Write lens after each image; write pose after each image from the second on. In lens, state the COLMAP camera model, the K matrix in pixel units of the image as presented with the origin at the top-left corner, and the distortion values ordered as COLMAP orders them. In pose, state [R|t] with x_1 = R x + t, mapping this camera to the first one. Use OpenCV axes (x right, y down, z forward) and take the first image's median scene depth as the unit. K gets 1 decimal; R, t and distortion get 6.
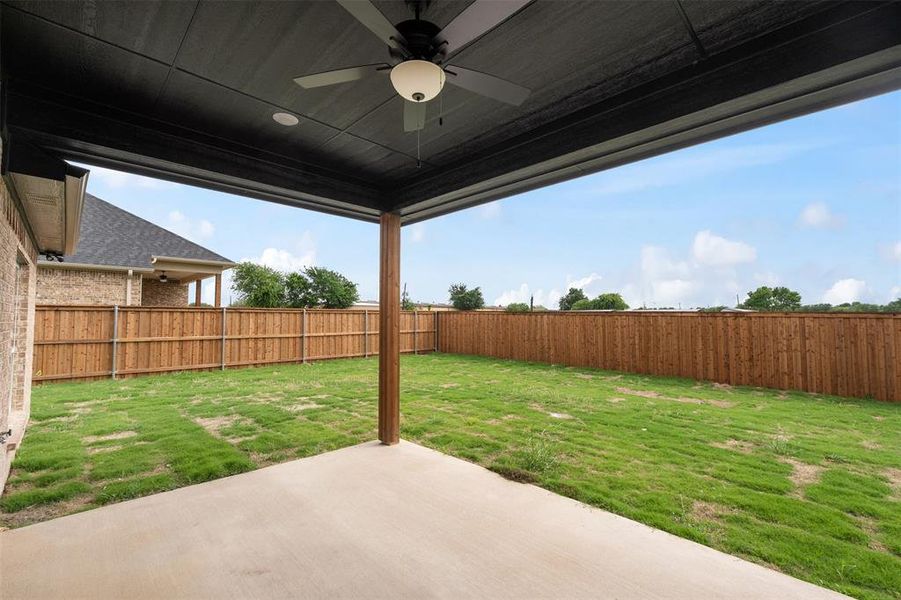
lens RADIAL K [[390.8, 0, 449.7], [0, 390.8, 299.7], [0, 0, 1]] dist [0.000366, -0.000385]
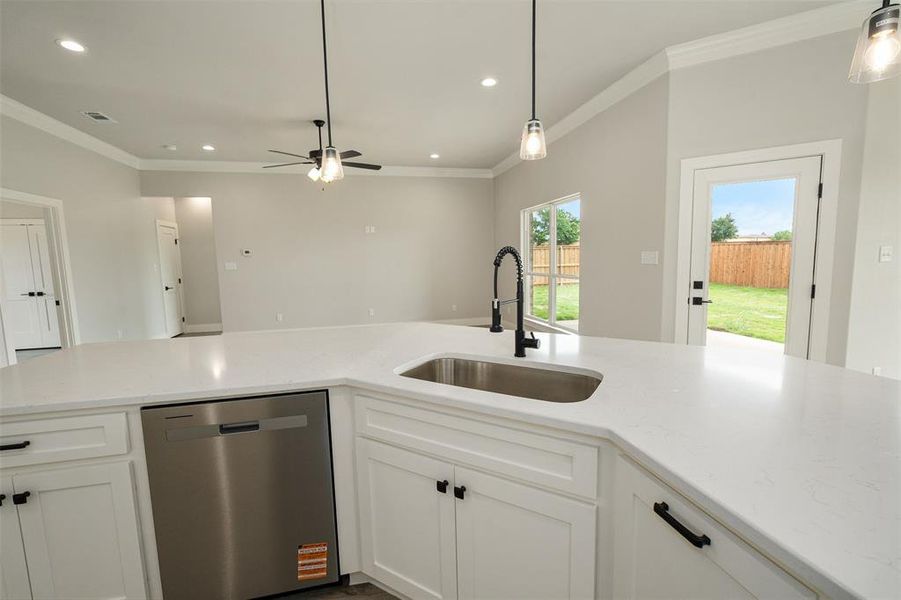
lens RADIAL K [[390.8, 0, 452.9], [0, 390.8, 298.7], [0, 0, 1]] dist [0.000366, -0.000385]
pose [[0.856230, 0.036078, -0.515333, 0.009090], [0.047188, 0.987926, 0.147568, -0.010899], [0.514435, -0.150670, 0.844189, -0.307581]]
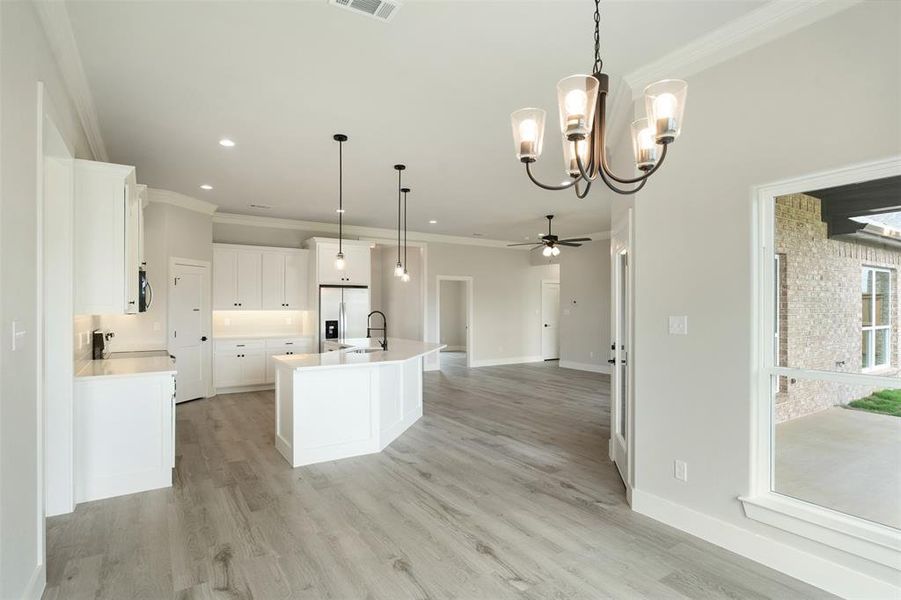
lens RADIAL K [[466.6, 0, 454.7], [0, 466.6, 304.6], [0, 0, 1]] dist [-0.006477, -0.000267]
pose [[-0.193923, 0.000212, -0.981017, 0.313916], [0.048713, 0.998768, -0.009413, -0.006877], [0.979807, -0.049614, -0.193694, -0.081014]]
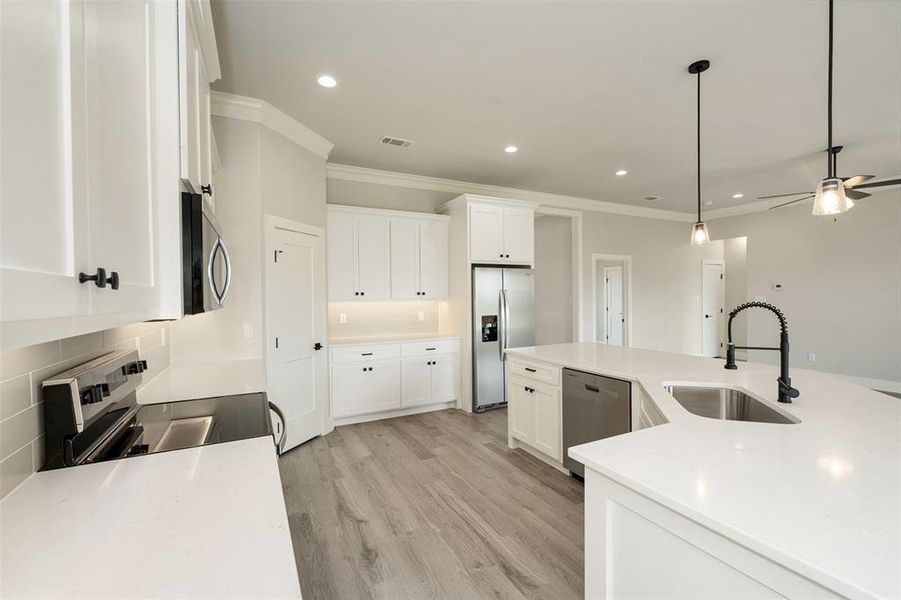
lens RADIAL K [[390.8, 0, 448.7], [0, 390.8, 297.5], [0, 0, 1]] dist [0.000366, -0.000385]
pose [[-0.302542, 0.012164, -0.953059, 0.114359], [0.058574, 0.998266, -0.005853, -0.015011], [0.951335, -0.057595, -0.302729, -0.265759]]
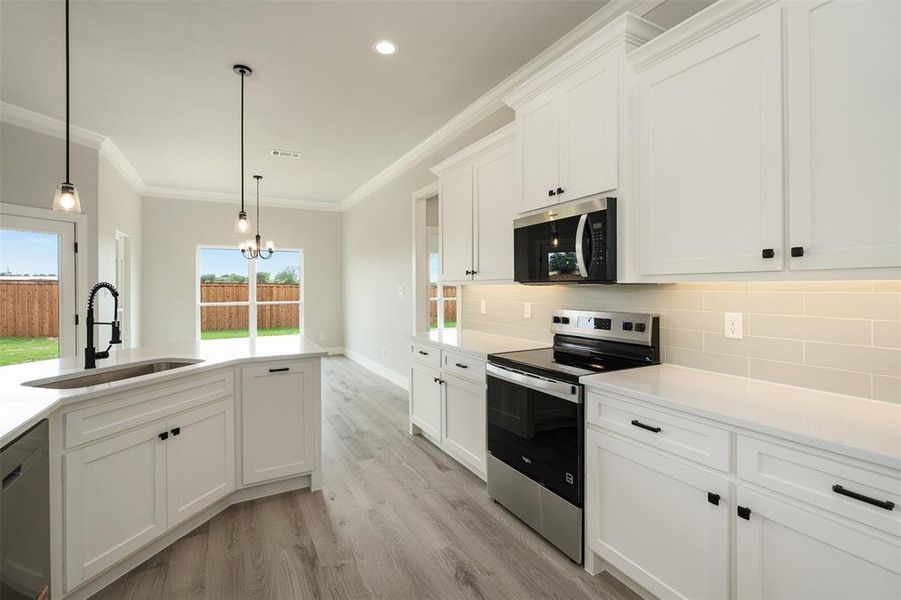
lens RADIAL K [[390.8, 0, 446.4], [0, 390.8, 290.9], [0, 0, 1]] dist [0.000366, -0.000385]
pose [[0.263261, -0.010173, 0.964671, -0.128724], [-0.044385, 0.998758, 0.022645, -0.013956], [-0.963703, -0.048779, 0.262482, -0.363717]]
